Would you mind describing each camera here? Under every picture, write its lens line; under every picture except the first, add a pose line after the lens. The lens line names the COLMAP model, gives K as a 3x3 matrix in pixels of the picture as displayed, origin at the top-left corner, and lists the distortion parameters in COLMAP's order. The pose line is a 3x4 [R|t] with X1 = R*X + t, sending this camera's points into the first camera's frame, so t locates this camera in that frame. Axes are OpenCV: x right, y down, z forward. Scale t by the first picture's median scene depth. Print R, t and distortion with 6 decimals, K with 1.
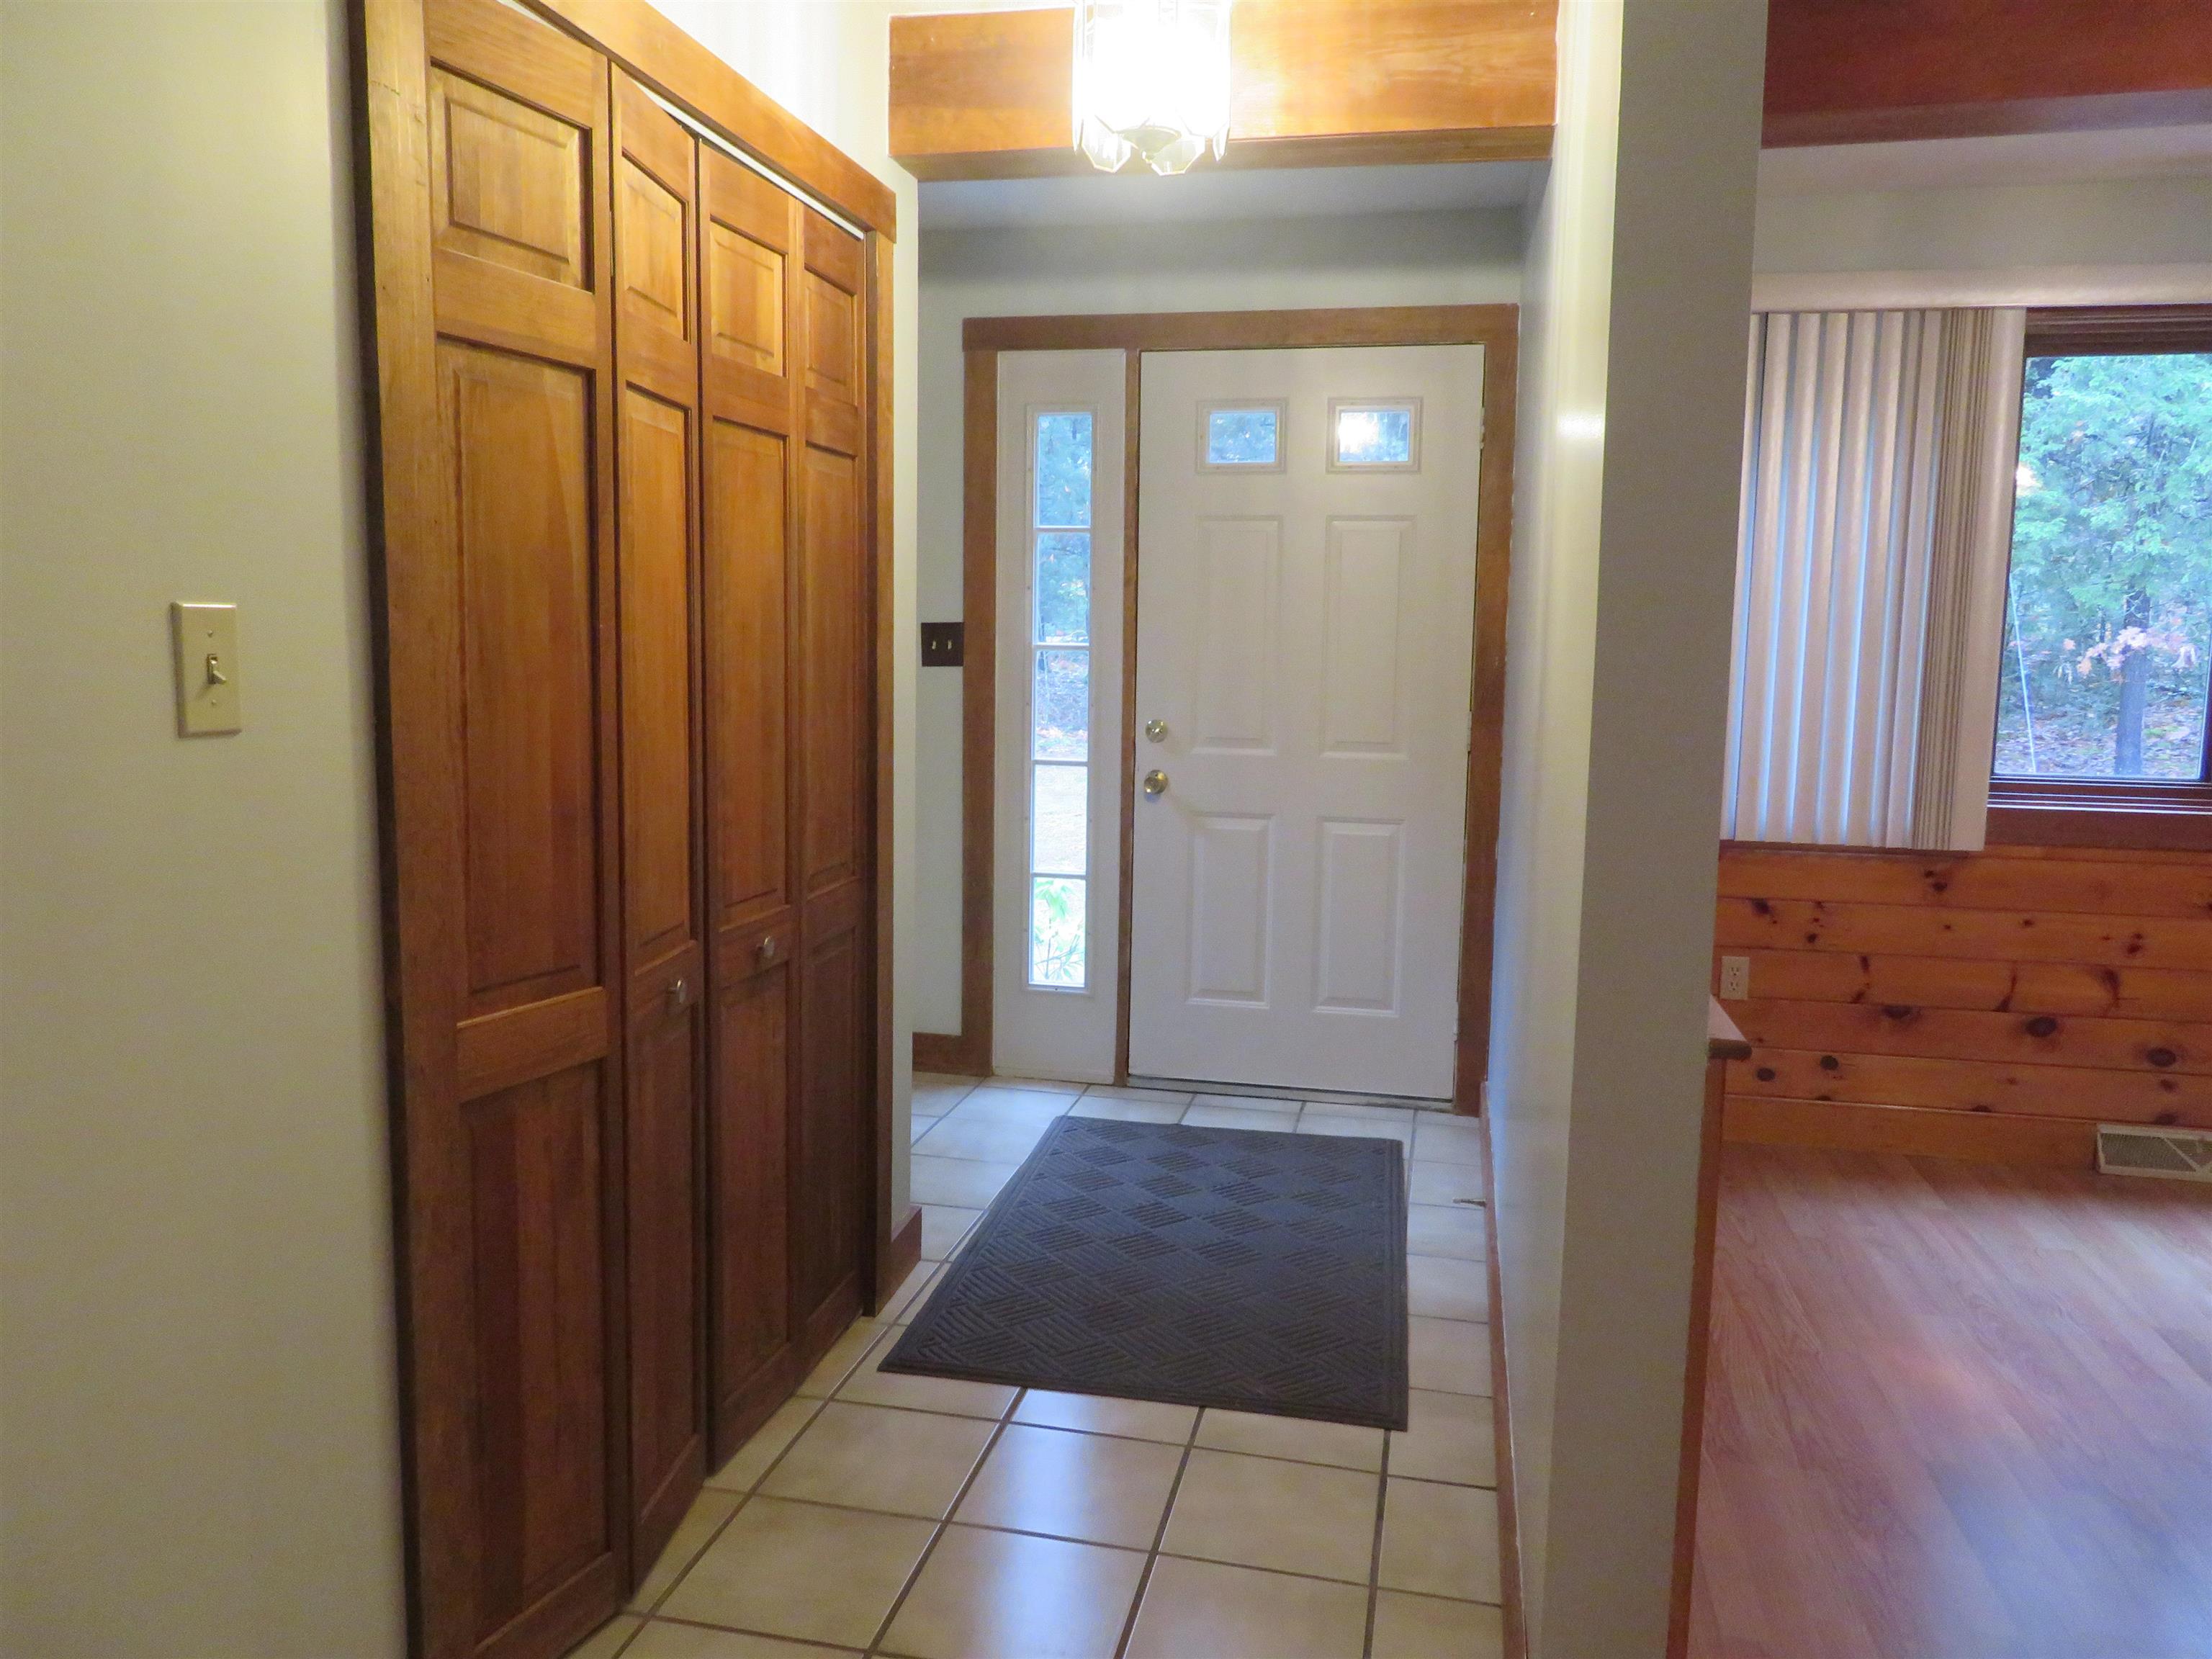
lens RADIAL K [[1573.8, 0, 1092.3], [0, 1573.8, 830.9], [0, 0, 1]] dist [-0.020266, 0.012985]
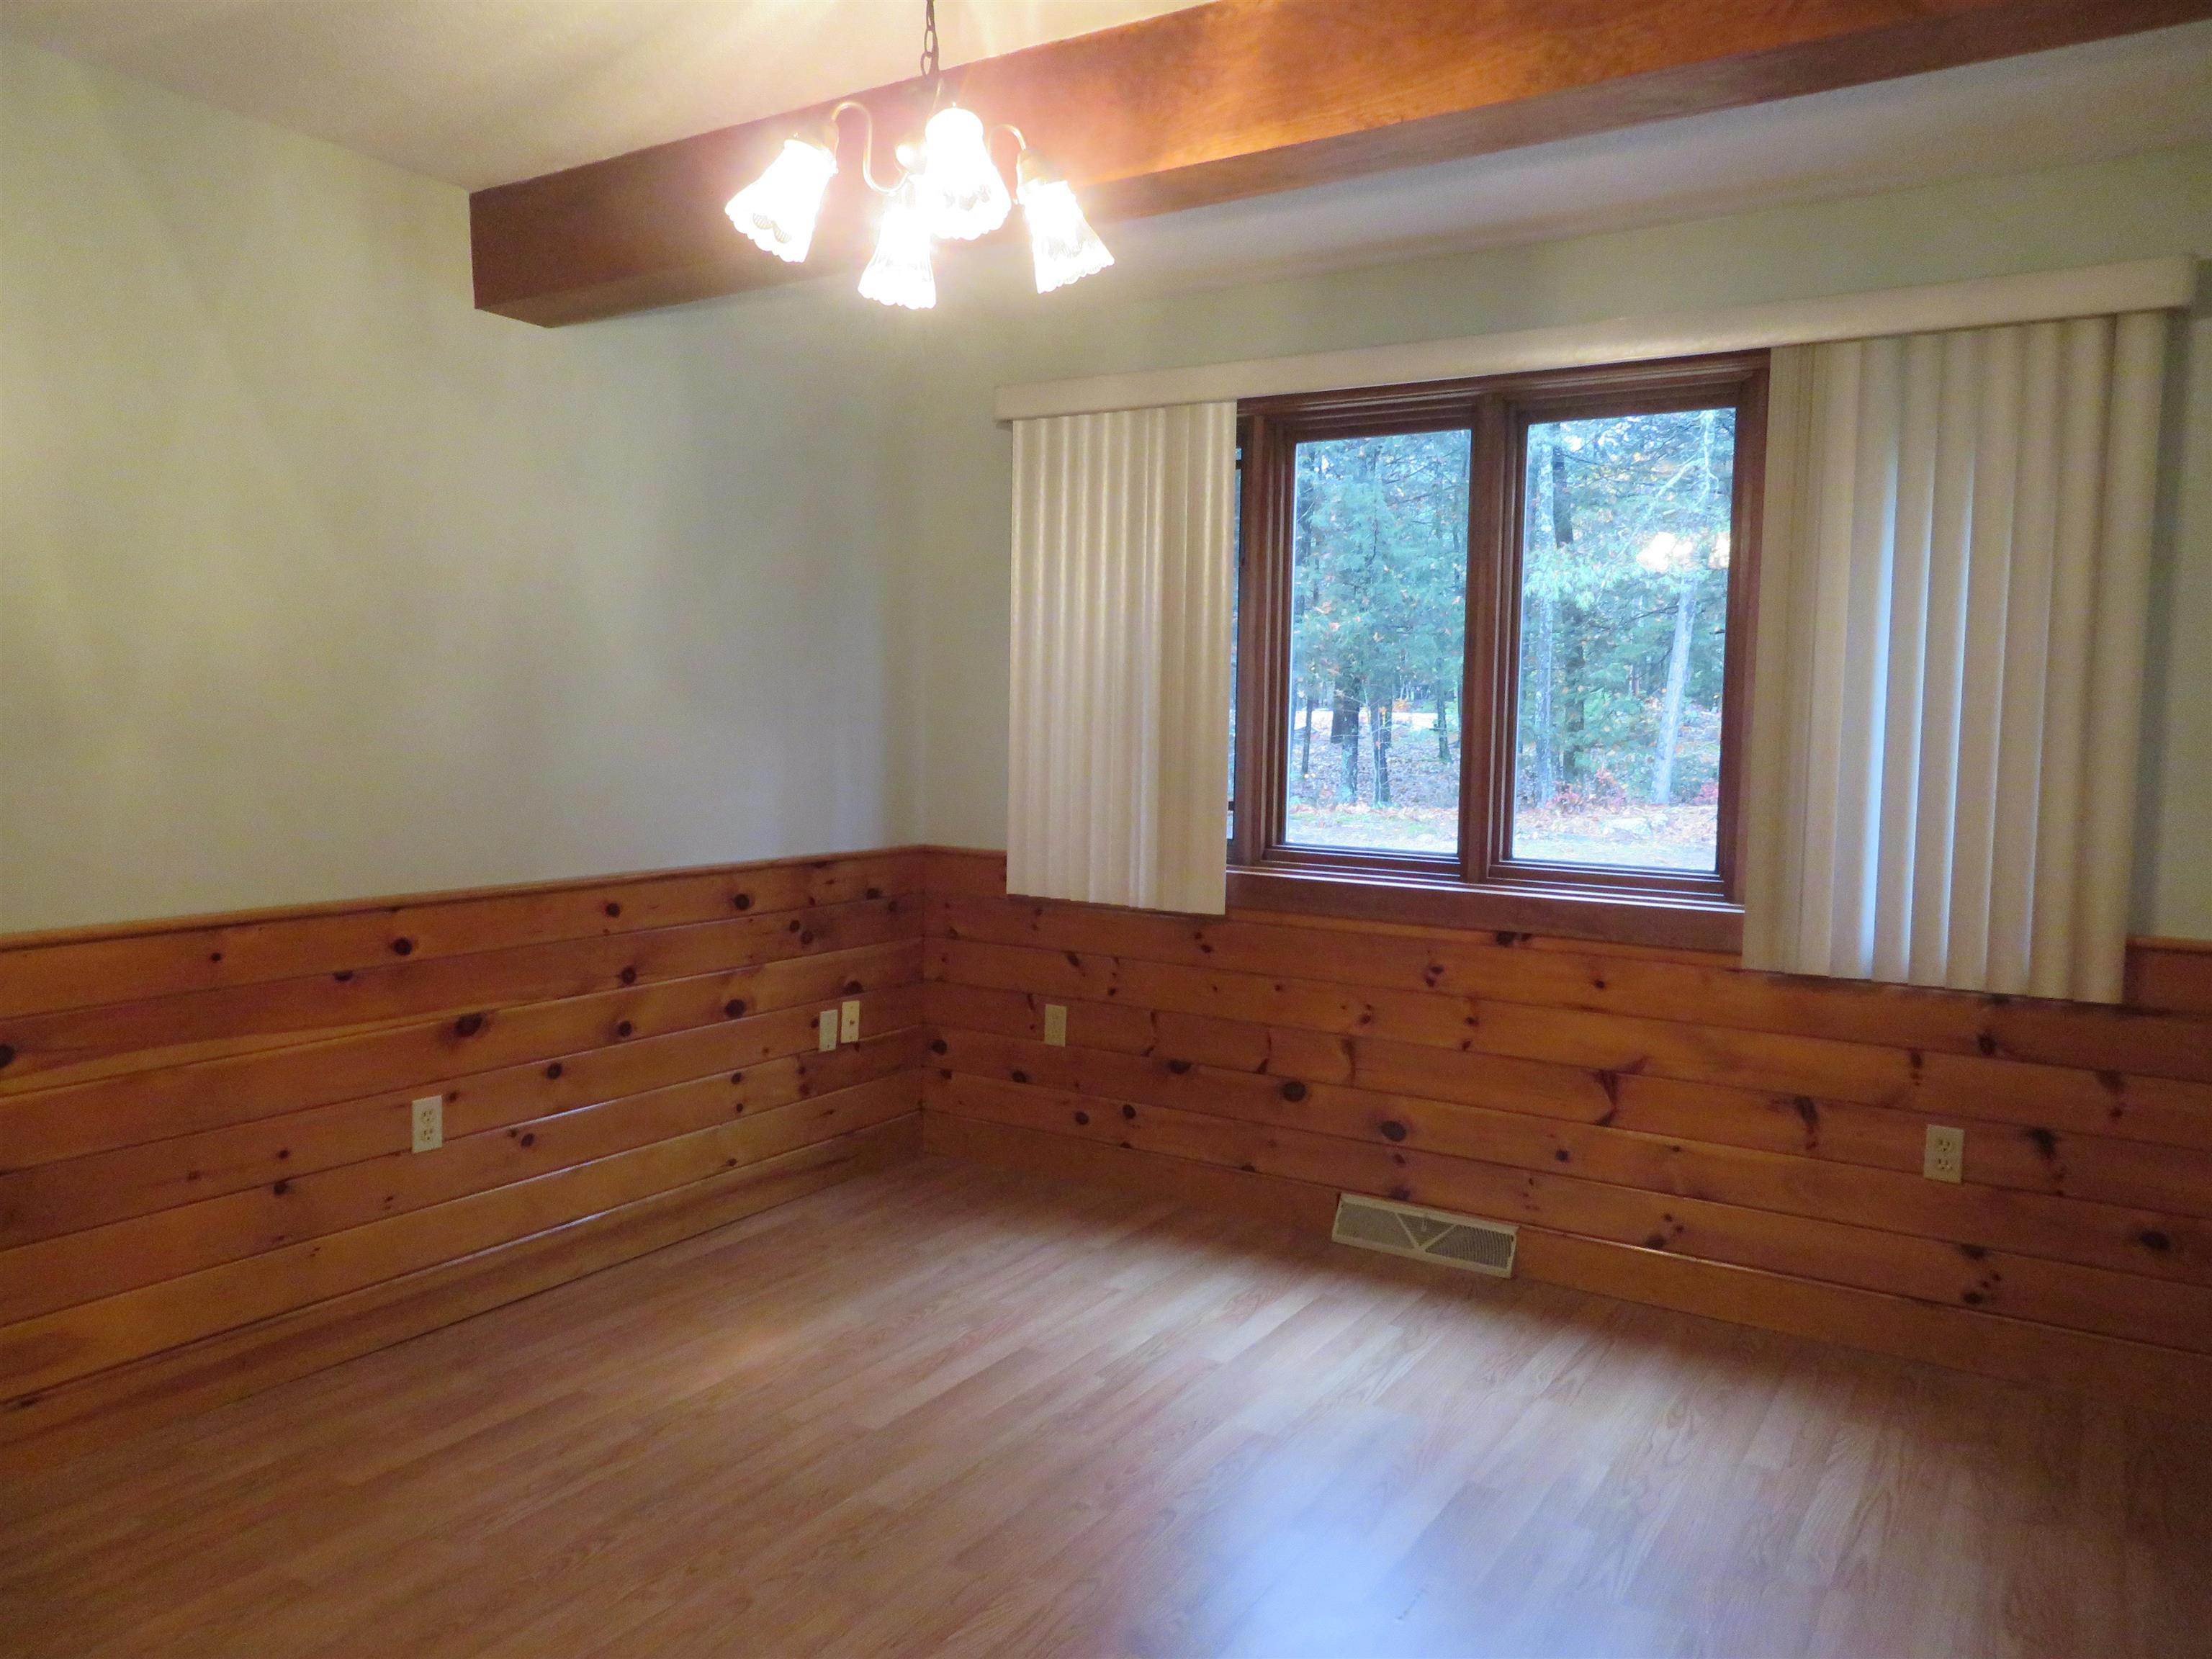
lens RADIAL K [[1573.8, 0, 1106.6], [0, 1573.8, 834.4], [0, 0, 1]] dist [-0.020266, 0.012985]
pose [[0.943947, 0.030158, -0.328717, 1.004013], [-0.045310, 0.998230, -0.038533, 0.003683], [0.326972, 0.051267, 0.943642, -0.018628]]
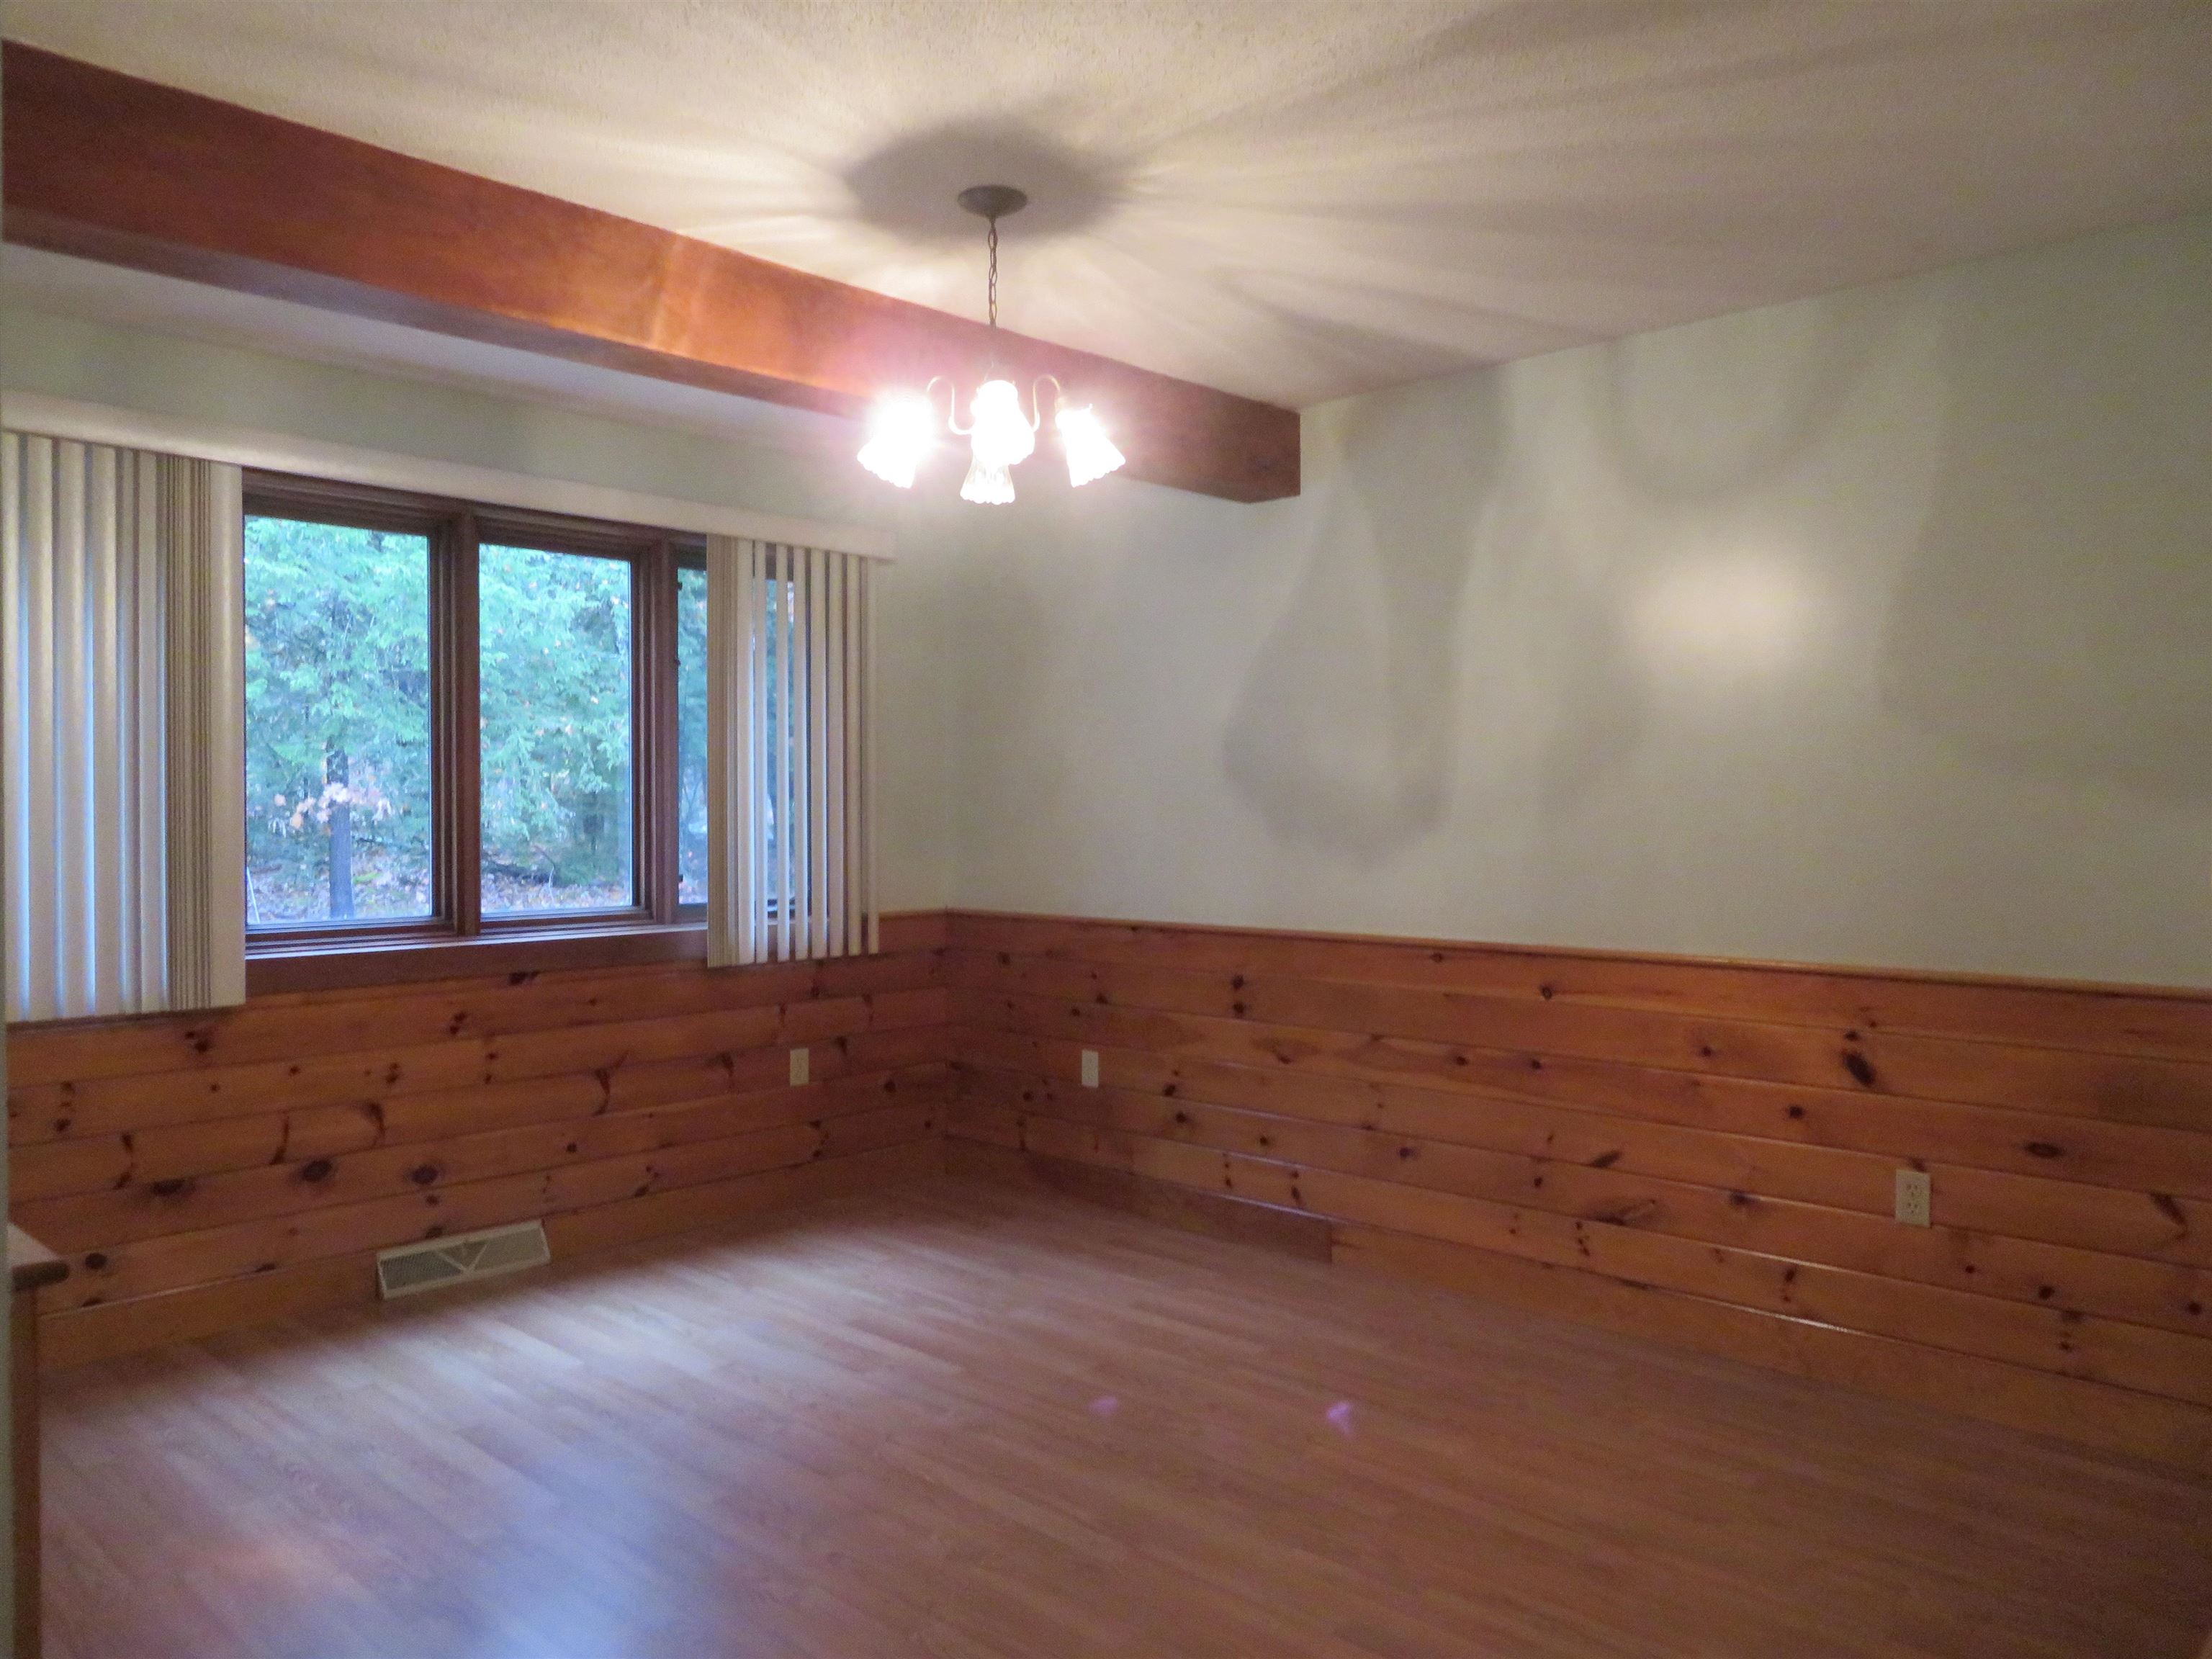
lens RADIAL K [[1573.8, 0, 1099.6], [0, 1573.8, 823.5], [0, 0, 1]] dist [-0.020266, 0.012985]
pose [[0.506344, -0.022820, 0.862030, -0.004614], [0.112913, 0.992798, -0.040042, 0.000458], [-0.854907, 0.117610, 0.505274, 0.037710]]
